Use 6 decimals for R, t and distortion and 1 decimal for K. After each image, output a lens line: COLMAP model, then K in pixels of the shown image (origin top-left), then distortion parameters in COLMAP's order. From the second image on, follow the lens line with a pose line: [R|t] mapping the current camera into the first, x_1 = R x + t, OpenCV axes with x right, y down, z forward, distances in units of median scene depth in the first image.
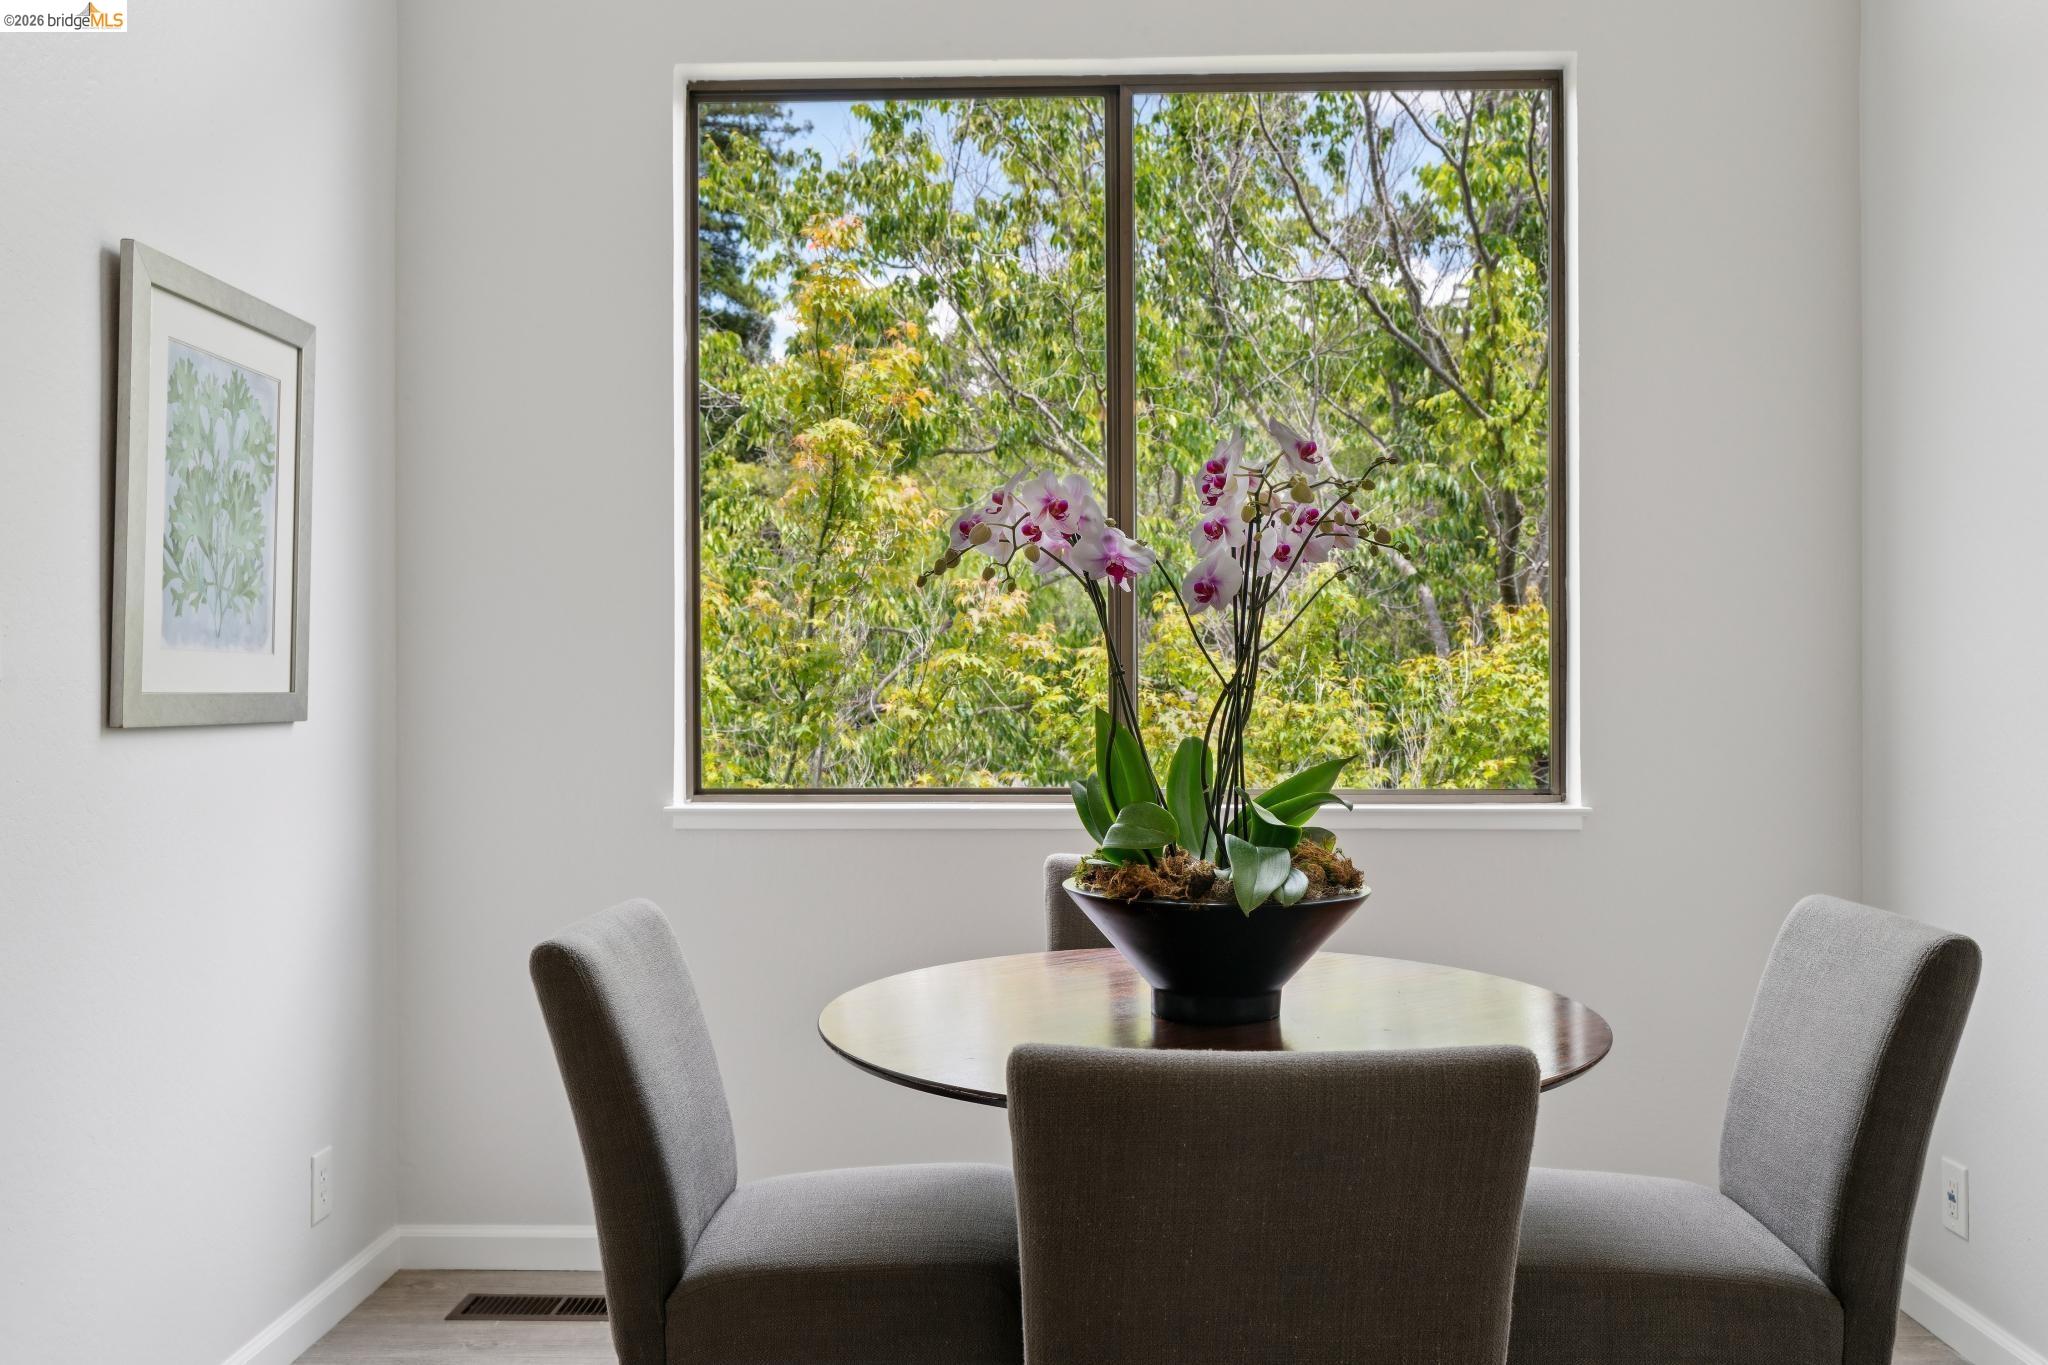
lens RADIAL K [[1784.9, 0, 1038.4], [0, 1784.9, 672.6], [0, 0, 1]] dist [-0.004150, 0.103116]
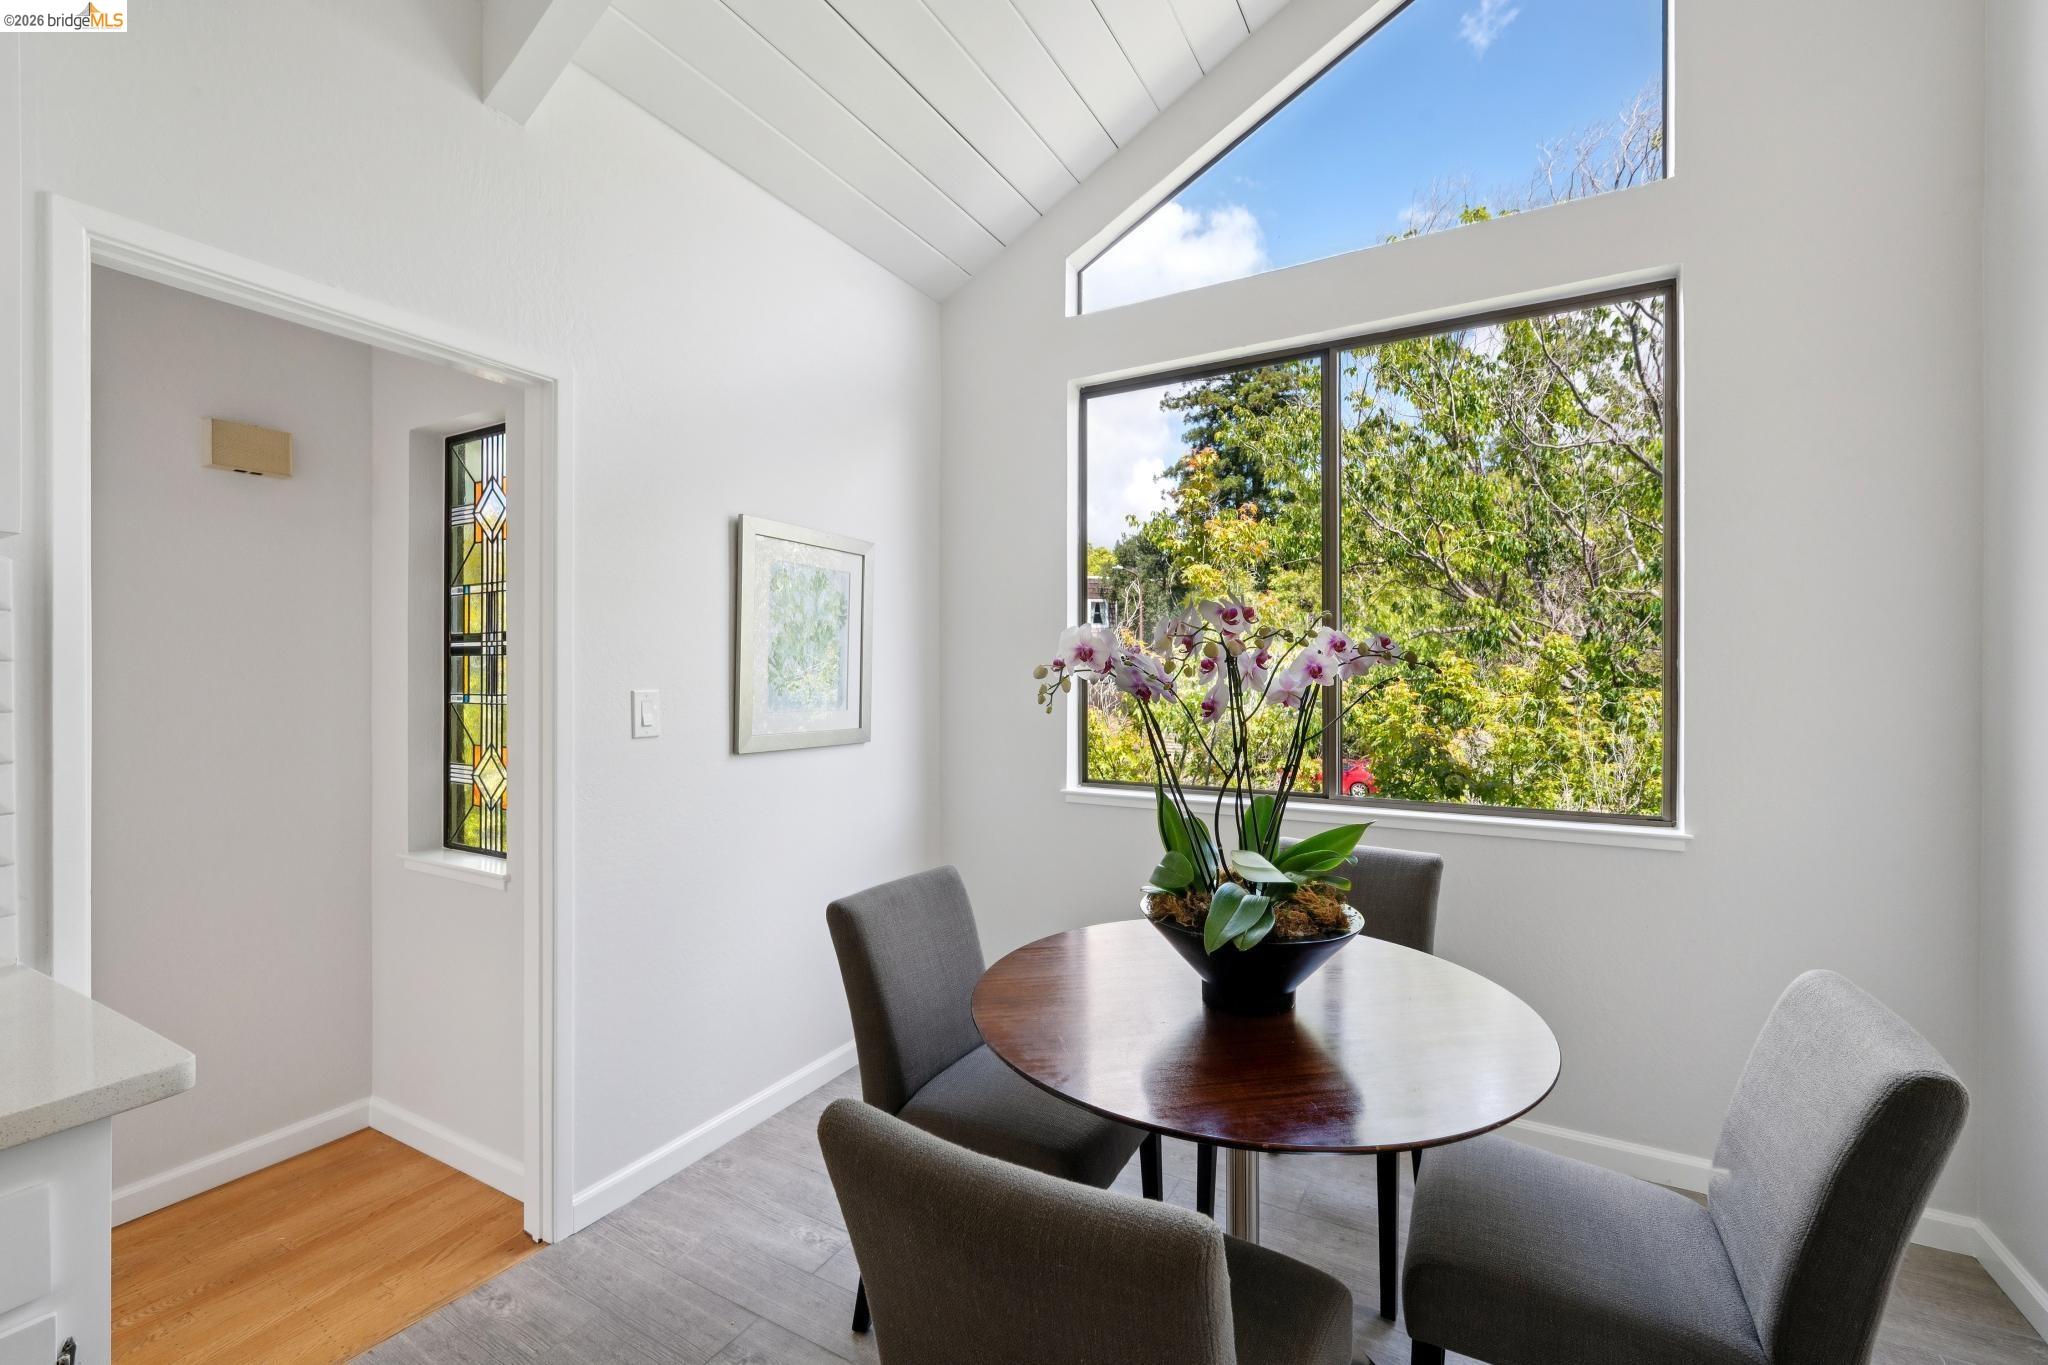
lens RADIAL K [[872.6, 0, 1016.5], [0, 872.6, 681.6], [0, 0, 1]] dist [-0.001036, -0.000075]
pose [[0.883293, 0.004052, -0.468803, 0.191209], [0.000078, 0.999961, 0.008790, -0.049304], [0.468821, -0.007800, 0.883259, 0.224560]]
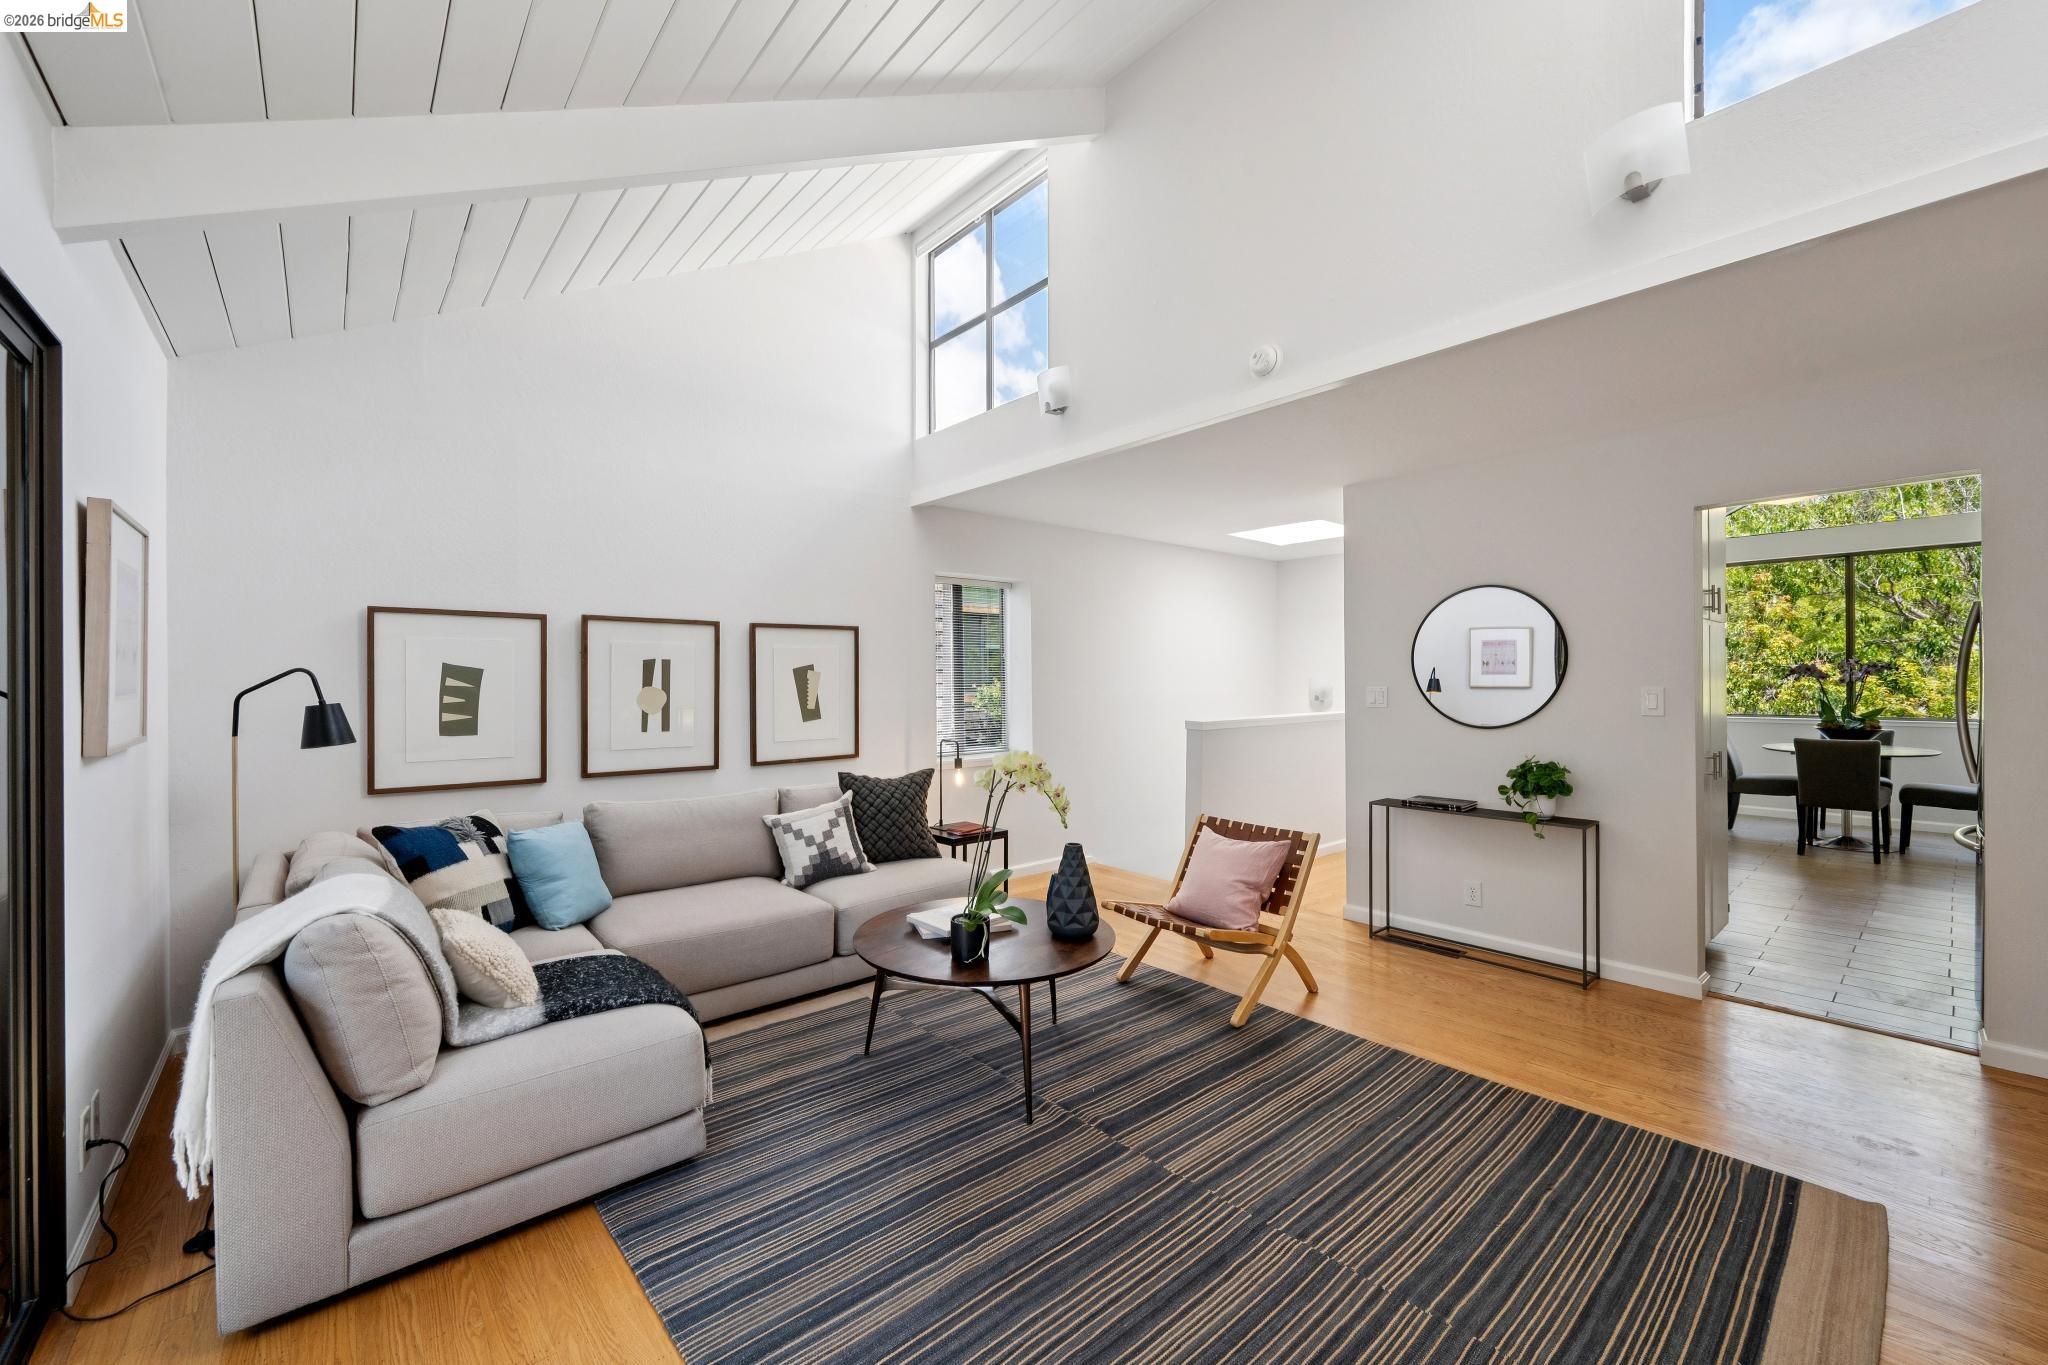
lens RADIAL K [[811.4, 0, 1022.4], [0, 811.4, 684.6], [0, 0, 1]] dist [0.001579, 0.000195]
pose [[0.665547, 0.002212, -0.746353, 0.214553], [0.009835, 0.999883, 0.011734, -0.064961], [0.746291, -0.015150, 0.665447, -2.156893]]
